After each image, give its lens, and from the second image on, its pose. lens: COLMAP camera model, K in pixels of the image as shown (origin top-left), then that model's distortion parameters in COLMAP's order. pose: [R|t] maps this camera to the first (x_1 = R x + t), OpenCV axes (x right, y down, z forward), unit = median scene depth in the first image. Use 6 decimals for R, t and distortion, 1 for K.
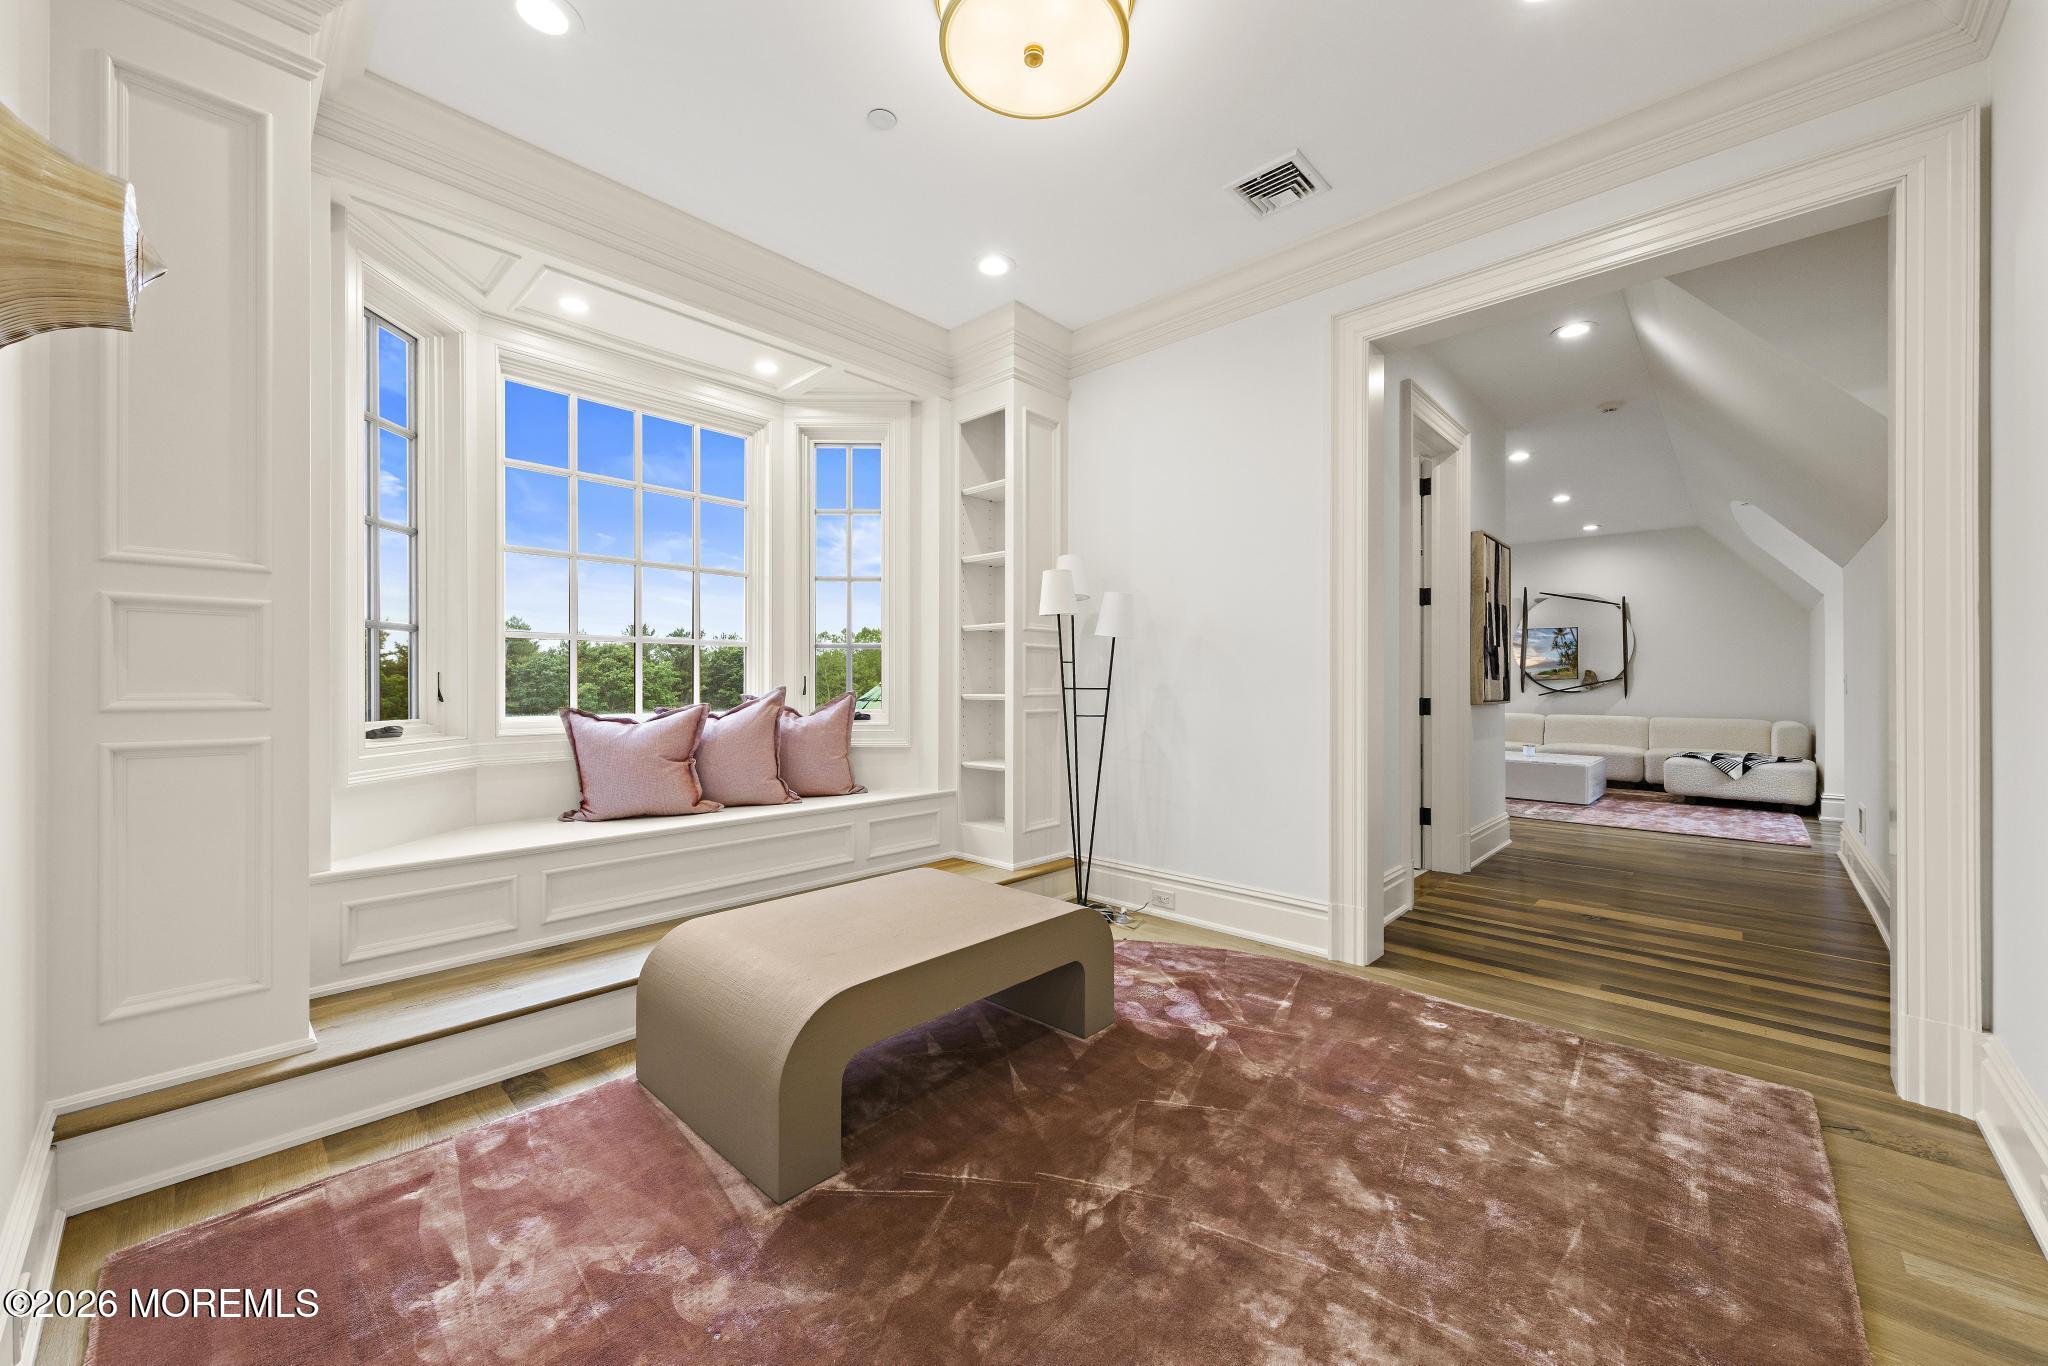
lens RADIAL K [[799.9, 0, 1019.3], [0, 799.9, 684.4], [0, 0, 1]] dist [0.000414, 0.000033]
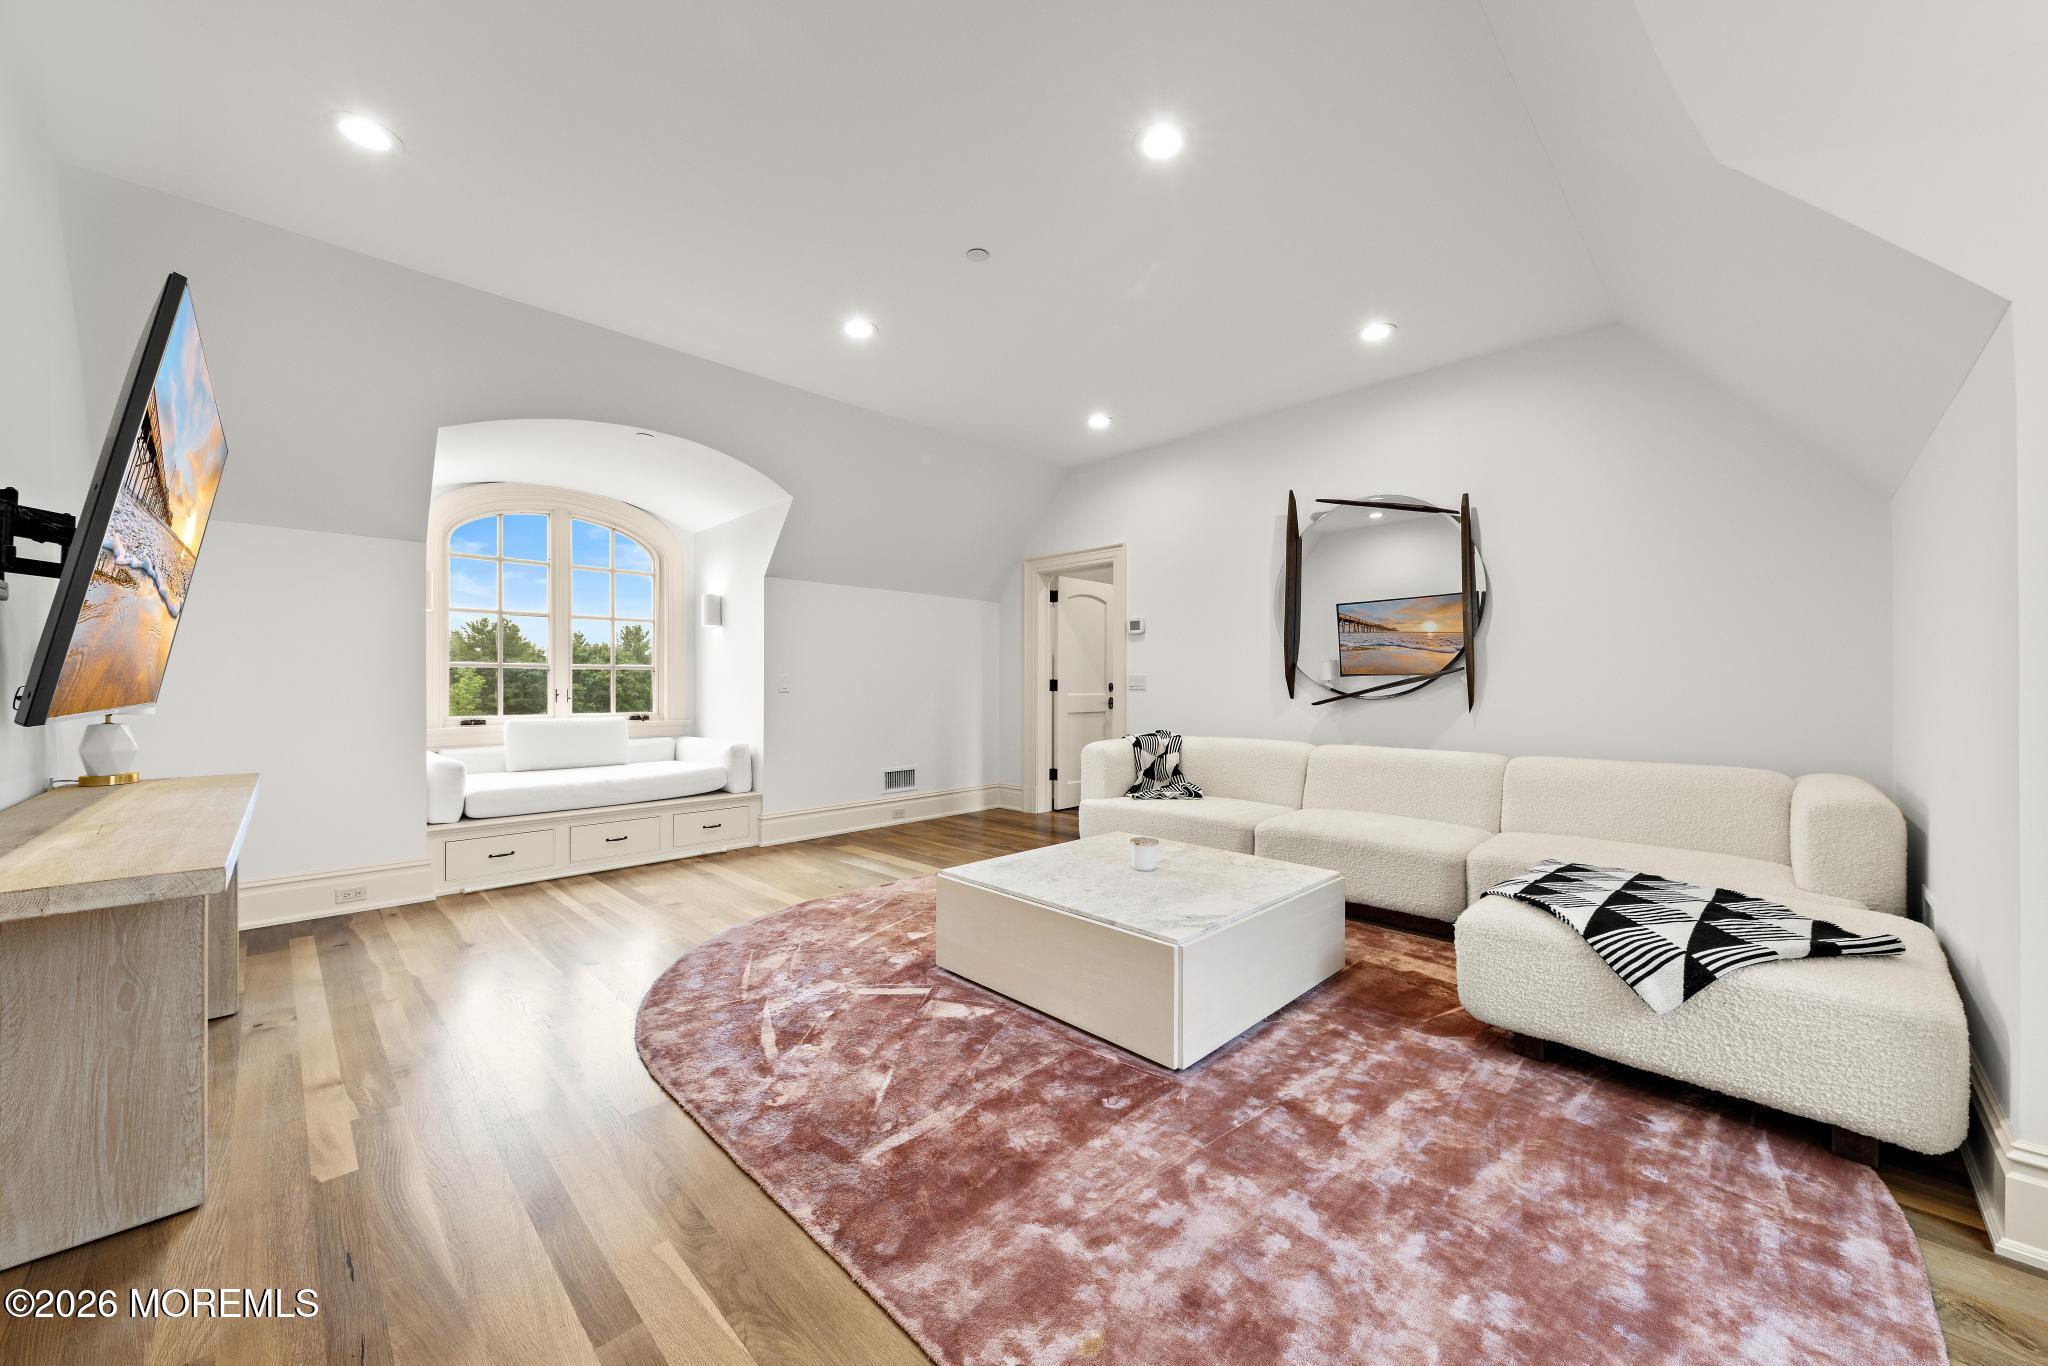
lens RADIAL K [[762.7, 0, 1028.2], [0, 762.7, 681.8], [0, 0, 1]] dist [0.000563, 0.000066]
pose [[0.999488, -0.000012, -0.031981, 0.631417], [-0.000133, 0.999990, -0.004535, 0.003034], [0.031981, 0.004537, 0.999478, 0.670500]]
